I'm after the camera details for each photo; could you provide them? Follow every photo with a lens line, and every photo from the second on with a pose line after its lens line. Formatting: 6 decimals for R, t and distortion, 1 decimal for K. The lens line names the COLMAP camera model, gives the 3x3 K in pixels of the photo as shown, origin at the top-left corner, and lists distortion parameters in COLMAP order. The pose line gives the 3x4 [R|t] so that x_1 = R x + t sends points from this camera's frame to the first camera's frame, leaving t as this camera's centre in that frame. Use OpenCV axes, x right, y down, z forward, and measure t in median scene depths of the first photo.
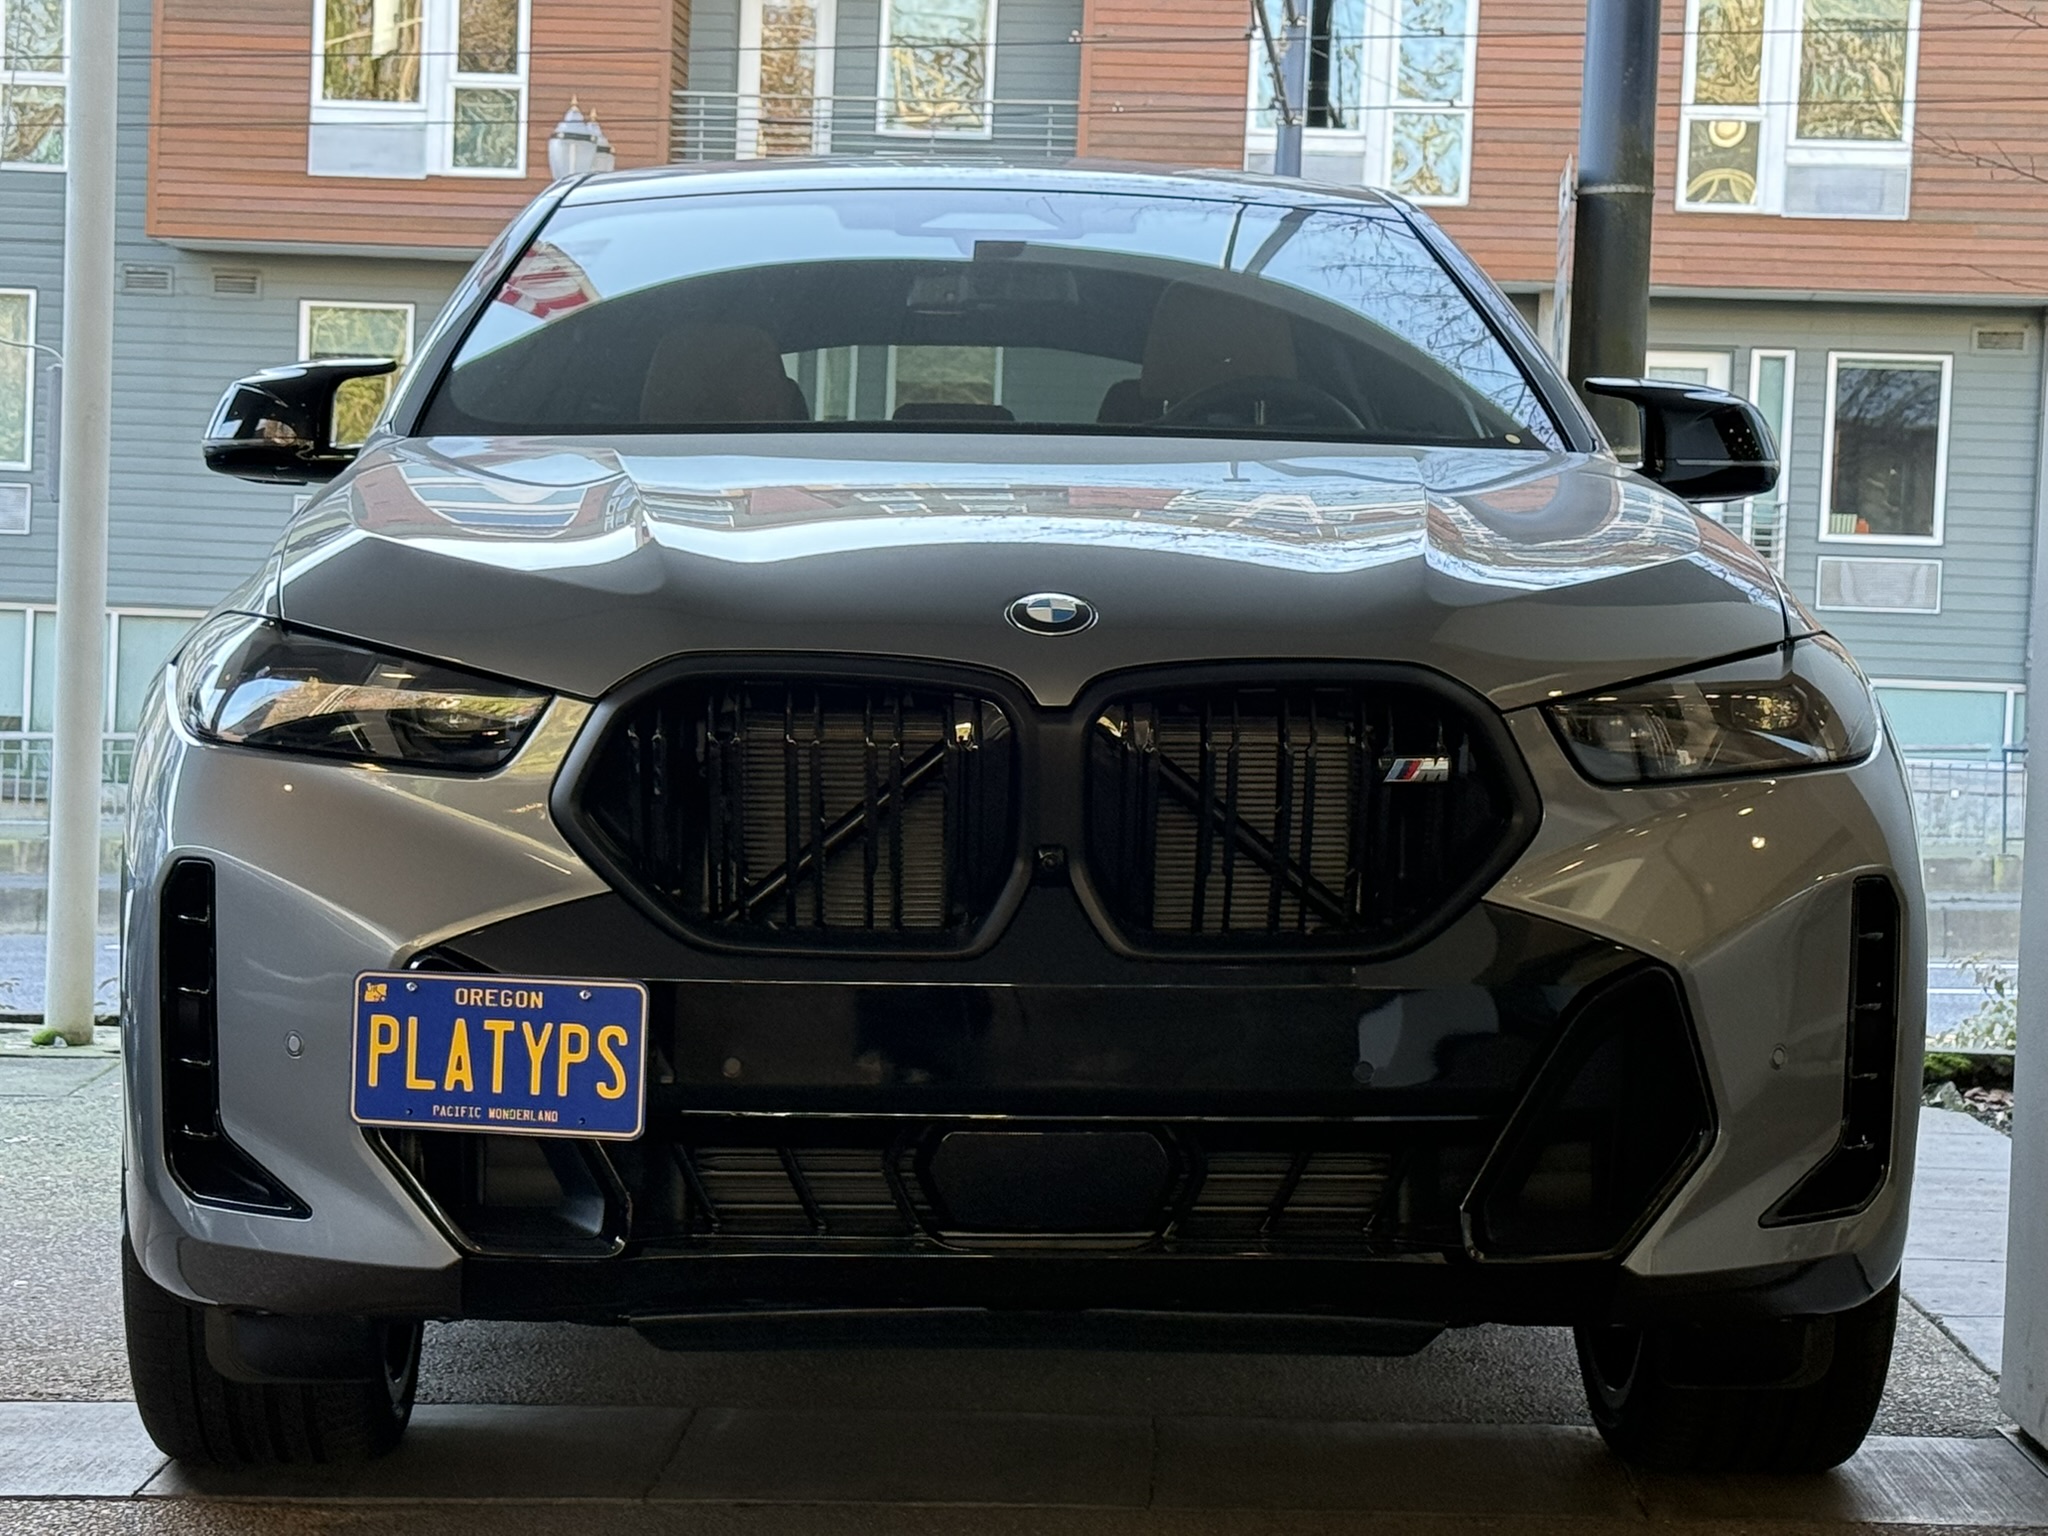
lens RADIAL K [[4288.7, 0, 1024.0], [0, 4288.7, 768.0], [0, 0, 1]] dist [0.175867, 0.060034]
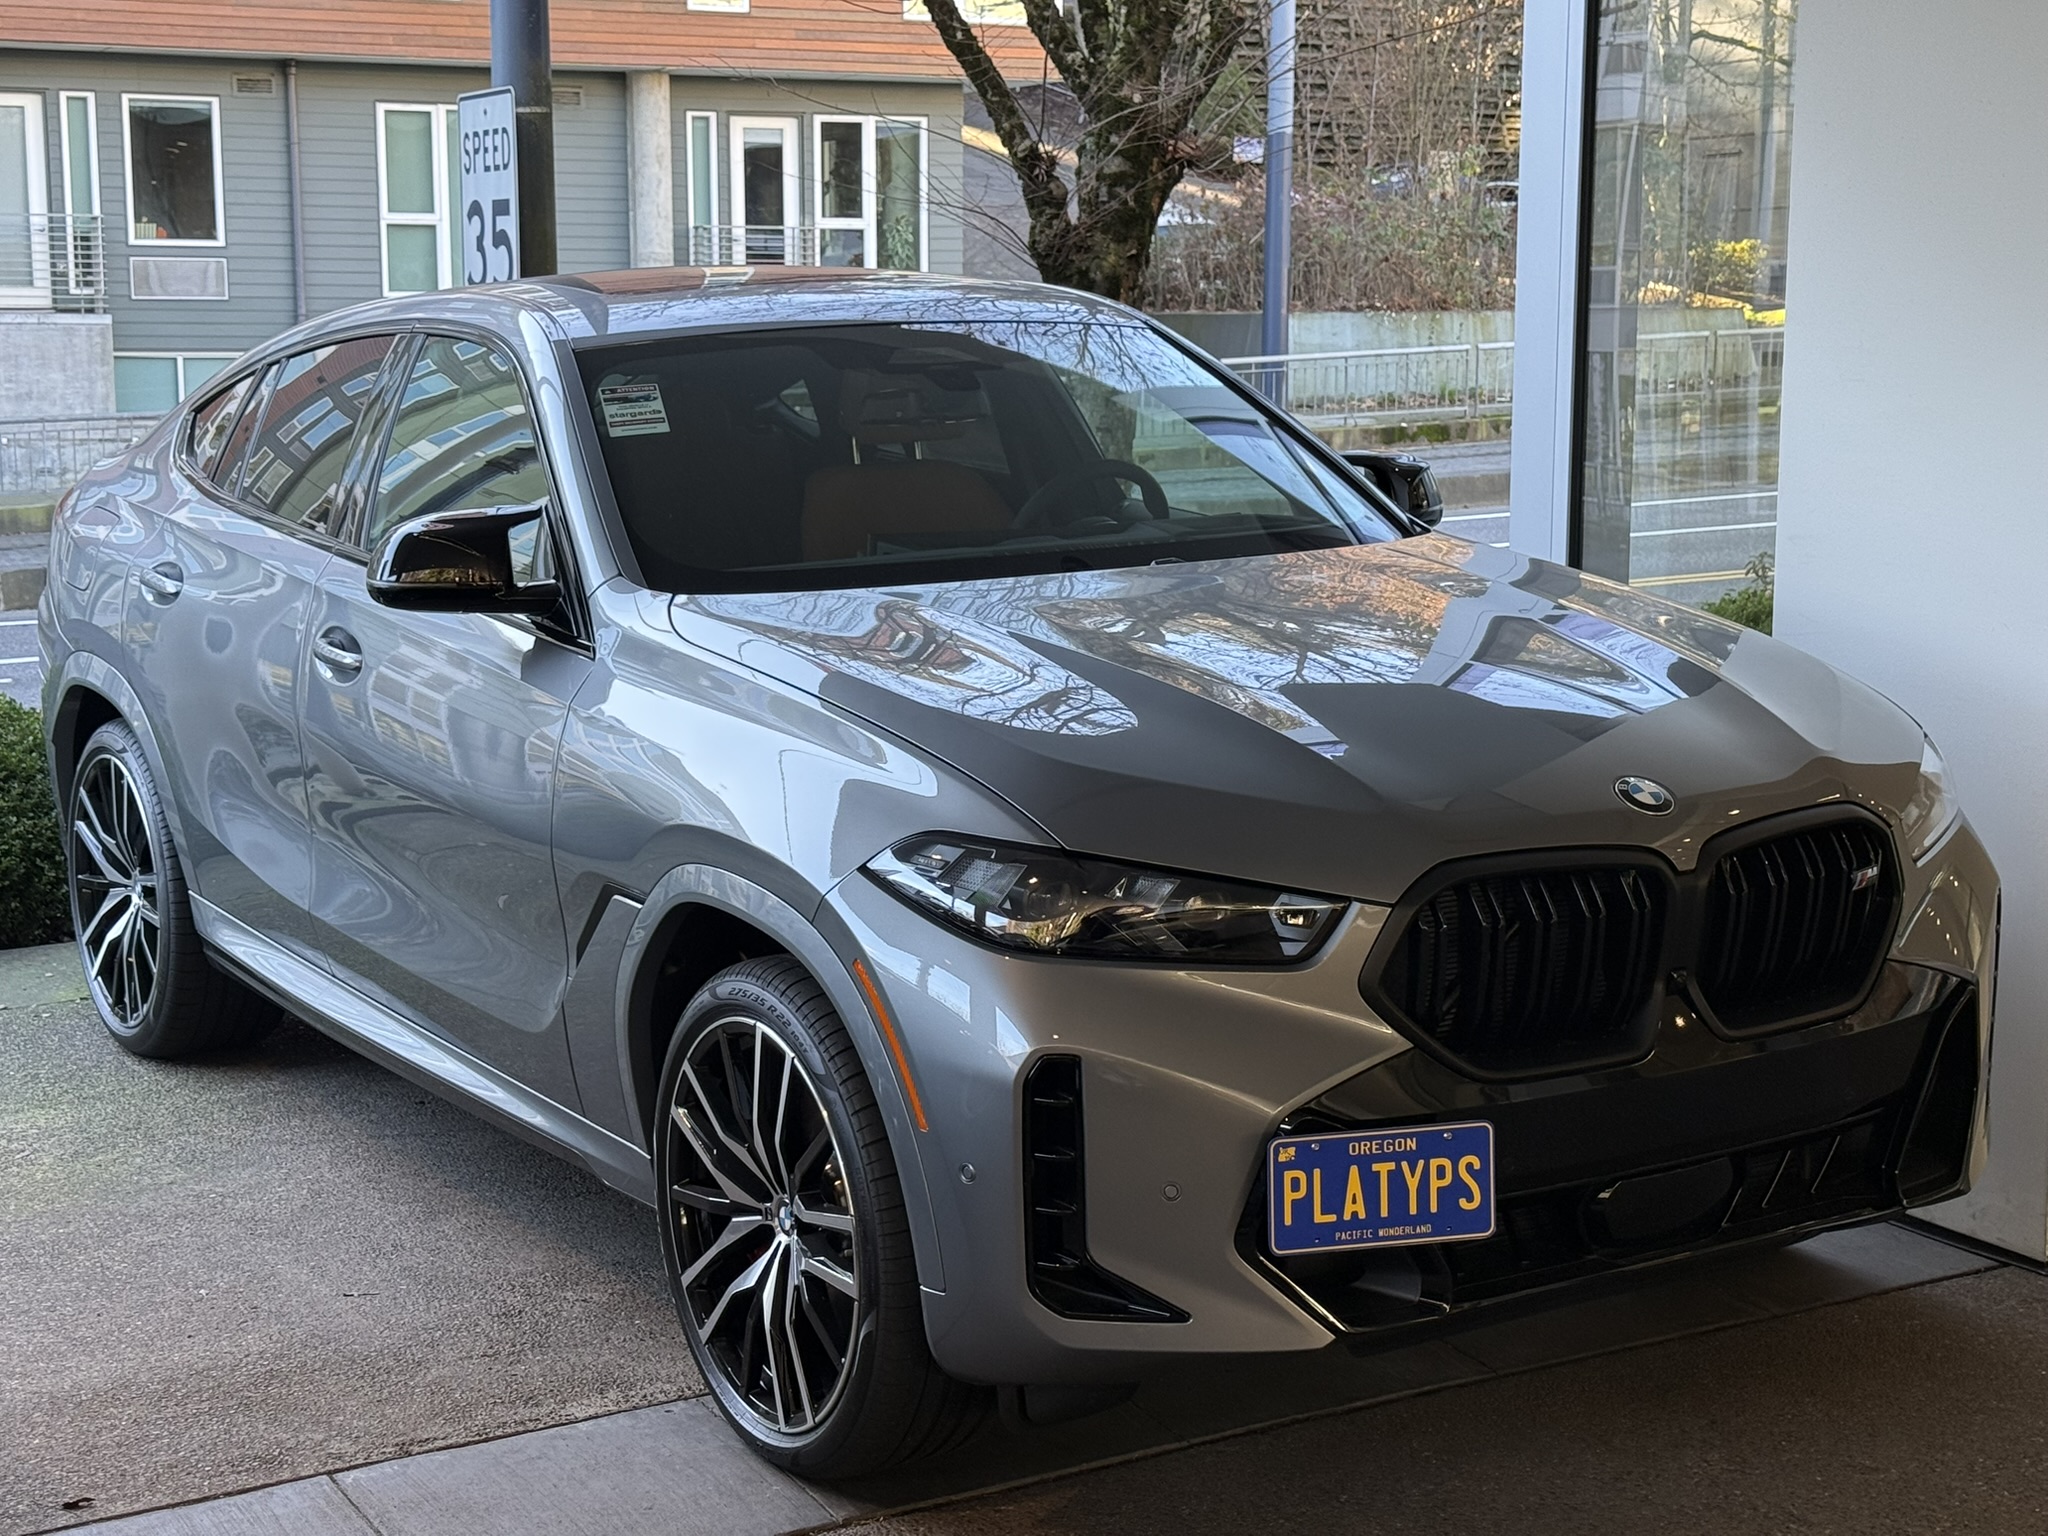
lens RADIAL K [[3204.0, 0, 1024.0], [0, 3204.0, 768.0], [0, 0, 1]] dist [0.129027, 0.107760]
pose [[0.876731, -0.110820, 0.468041, -0.658183], [0.052824, 0.989394, 0.135314, -0.197271], [-0.478072, -0.093911, 0.873286, 0.206047]]
